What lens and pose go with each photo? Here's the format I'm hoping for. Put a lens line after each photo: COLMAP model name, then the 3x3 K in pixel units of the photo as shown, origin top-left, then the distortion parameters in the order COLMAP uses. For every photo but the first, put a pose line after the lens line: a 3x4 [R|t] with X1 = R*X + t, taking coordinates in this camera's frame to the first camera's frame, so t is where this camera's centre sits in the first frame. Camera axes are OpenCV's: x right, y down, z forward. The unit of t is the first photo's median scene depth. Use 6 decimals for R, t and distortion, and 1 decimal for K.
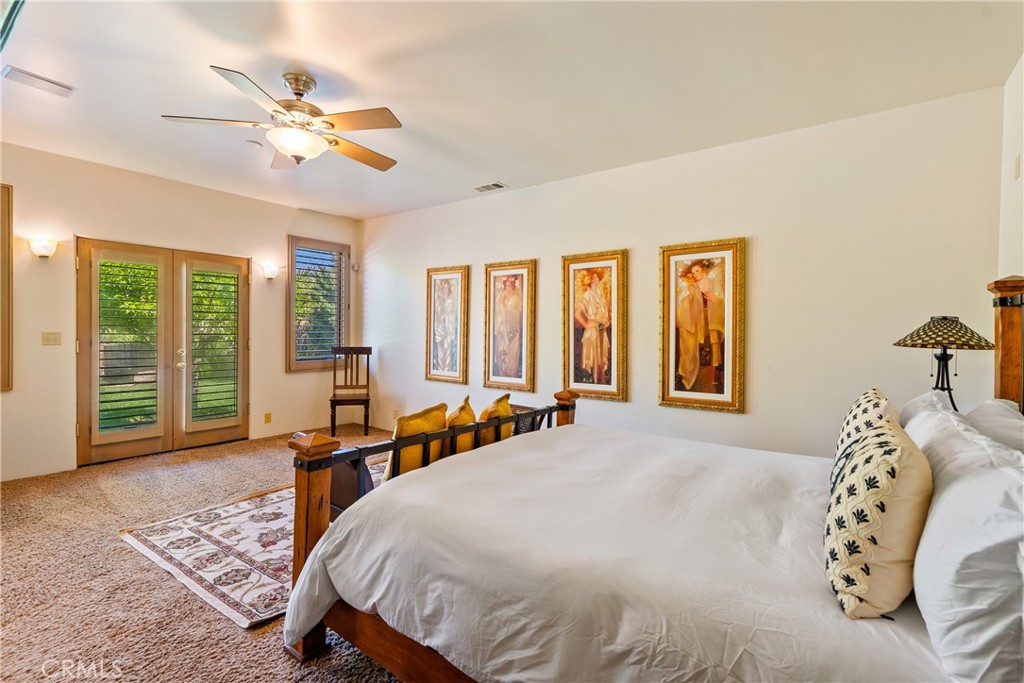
lens RADIAL K [[469.3, 0, 512.0], [0, 469.3, 336.6], [0, 0, 1]] dist [-0.006959, 0.002514]
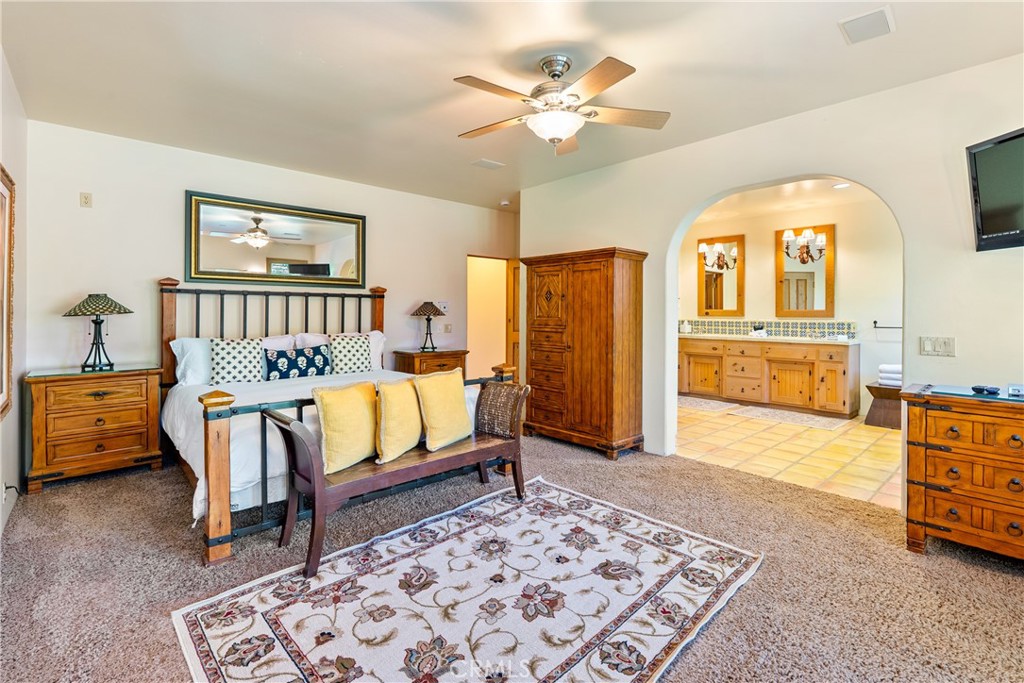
lens RADIAL K [[469.3, 0, 510.3], [0, 469.3, 310.6], [0, 0, 1]] dist [-0.006959, 0.002514]
pose [[-0.979834, -0.021533, 0.198647, -0.571290], [-0.020281, 0.999760, 0.008339, -0.027200], [-0.198779, 0.004142, -0.980036, 2.013718]]
